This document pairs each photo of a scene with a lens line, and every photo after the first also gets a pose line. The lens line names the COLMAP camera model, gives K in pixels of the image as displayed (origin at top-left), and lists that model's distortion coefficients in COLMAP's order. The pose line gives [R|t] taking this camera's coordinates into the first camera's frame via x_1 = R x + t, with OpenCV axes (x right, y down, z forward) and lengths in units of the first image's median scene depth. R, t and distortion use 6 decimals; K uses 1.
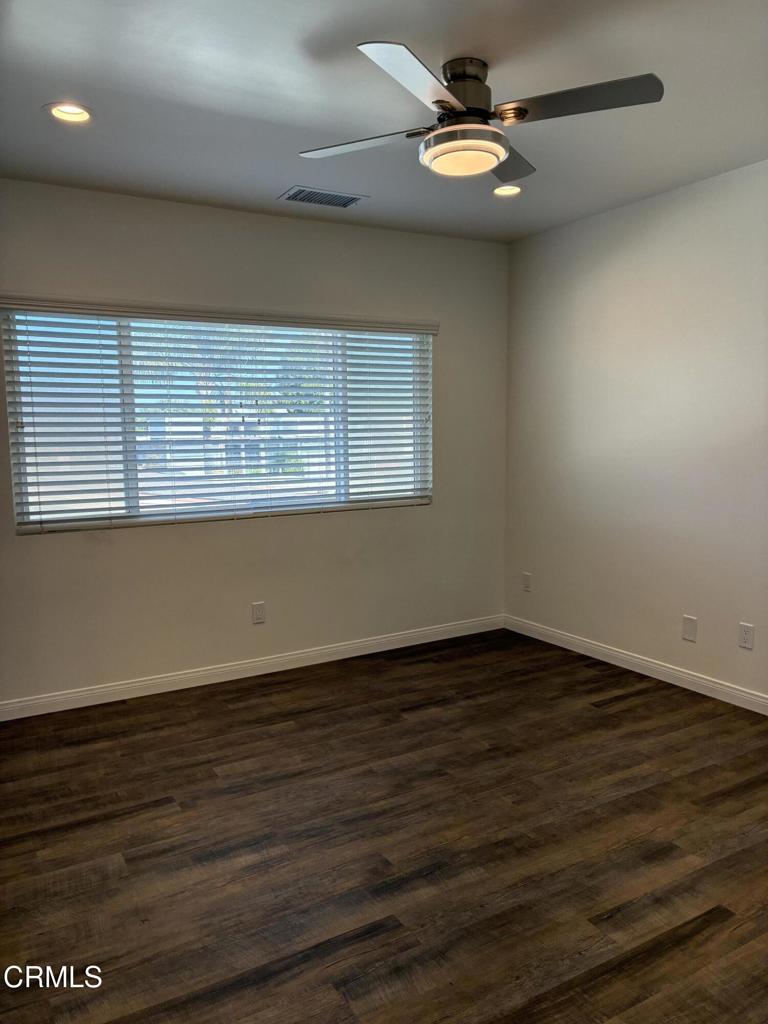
lens RADIAL K [[775.0, 0, 381.7], [0, 775.0, 511.7], [0, 0, 1]] dist [0.039296, -0.049117]
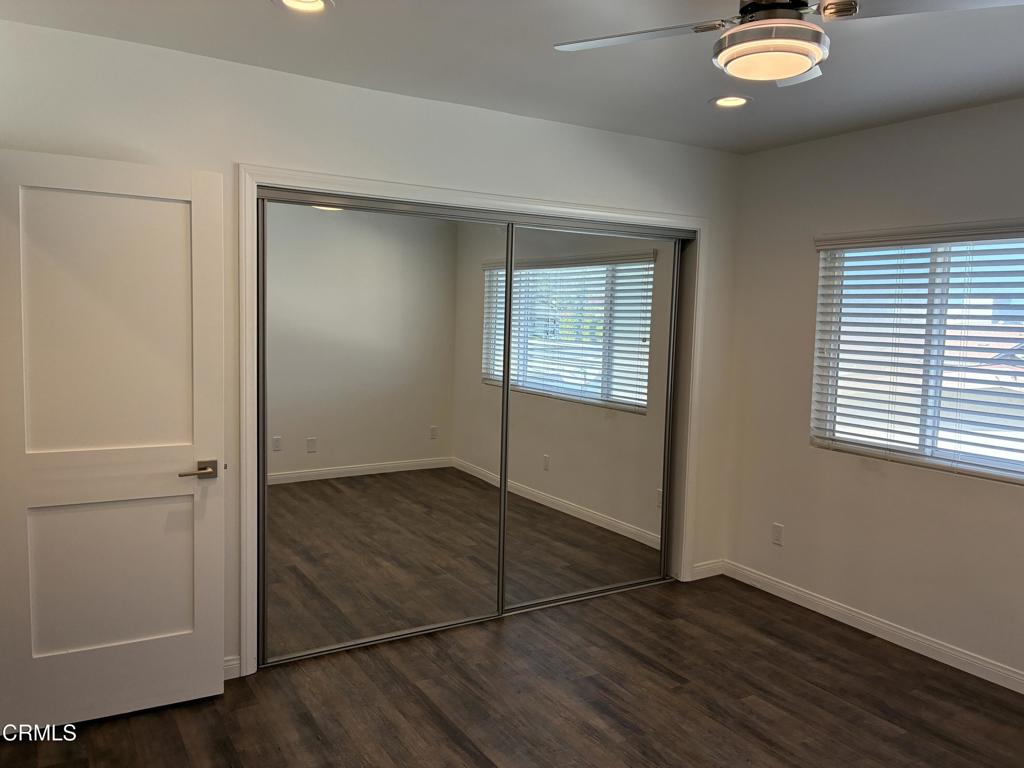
lens RADIAL K [[775.0, 0, 510.8], [0, 775.0, 383.6], [0, 0, 1]] dist [0.039296, -0.049117]
pose [[0.005854, 0.095766, -0.995387, 0.784054], [-0.134265, 0.986466, 0.094118, -0.130121], [0.990928, 0.133095, 0.018633, 0.632457]]
